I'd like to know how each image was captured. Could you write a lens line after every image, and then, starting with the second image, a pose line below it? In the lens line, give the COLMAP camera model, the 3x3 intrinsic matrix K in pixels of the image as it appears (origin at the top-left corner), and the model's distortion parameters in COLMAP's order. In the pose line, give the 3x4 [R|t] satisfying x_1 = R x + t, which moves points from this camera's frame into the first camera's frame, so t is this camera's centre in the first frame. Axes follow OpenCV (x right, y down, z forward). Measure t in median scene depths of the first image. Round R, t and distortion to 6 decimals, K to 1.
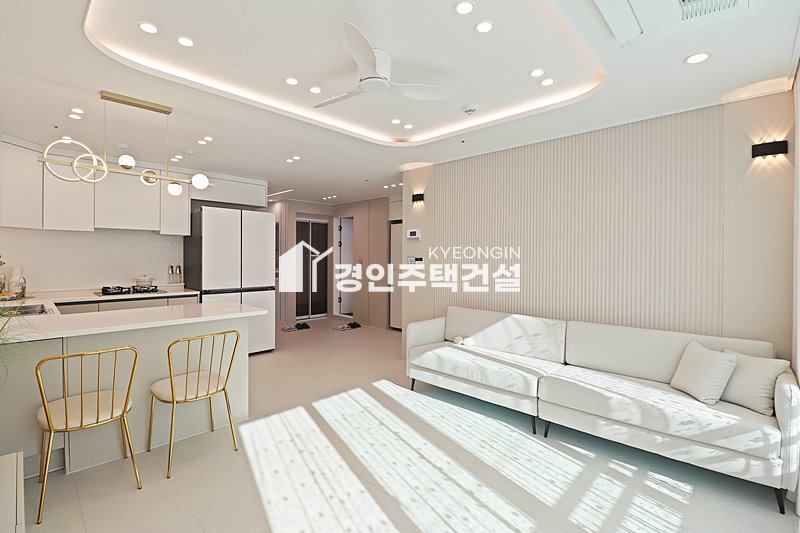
lens RADIAL K [[367.2, 0, 401.2], [0, 367.2, 259.0], [0, 0, 1]] dist [0.002417, -0.015980]
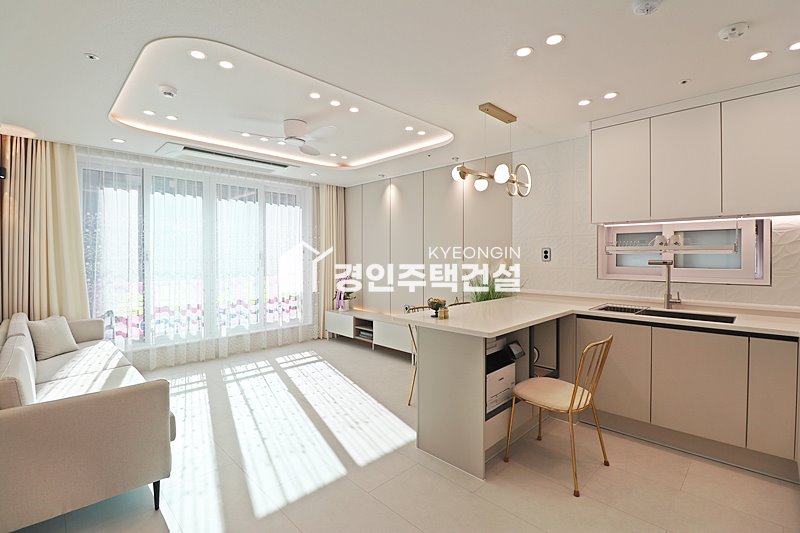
lens RADIAL K [[367.2, 0, 401.2], [0, 367.2, 259.0], [0, 0, 1]] dist [0.002417, -0.015980]
pose [[-0.999882, -0.004199, 0.014752, -0.355837], [-0.003969, 0.999871, 0.015550, -0.007040], [-0.014815, 0.015489, -0.999770, 1.673307]]
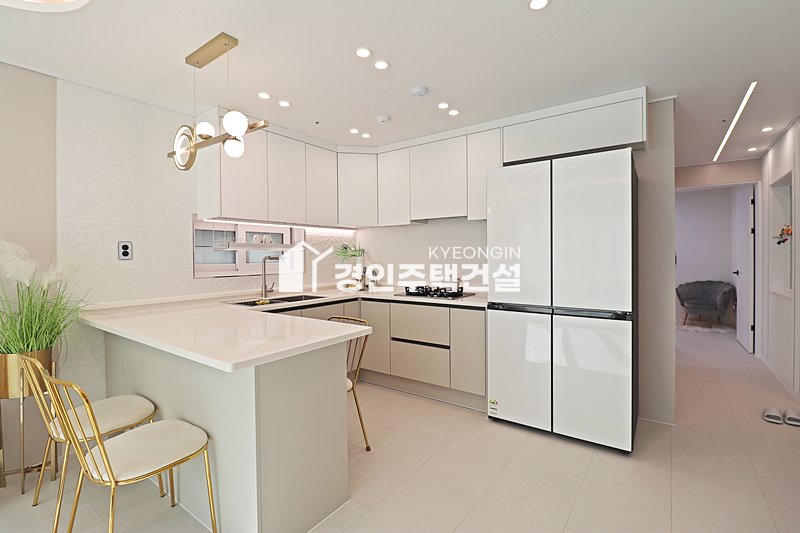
lens RADIAL K [[367.2, 0, 401.2], [0, 367.2, 259.0], [0, 0, 1]] dist [0.002417, -0.015980]
pose [[0.141904, 0.001086, -0.989880, 0.085950], [0.001892, 0.999997, 0.001368, 0.012852], [0.989879, -0.002067, 0.141902, 1.024696]]
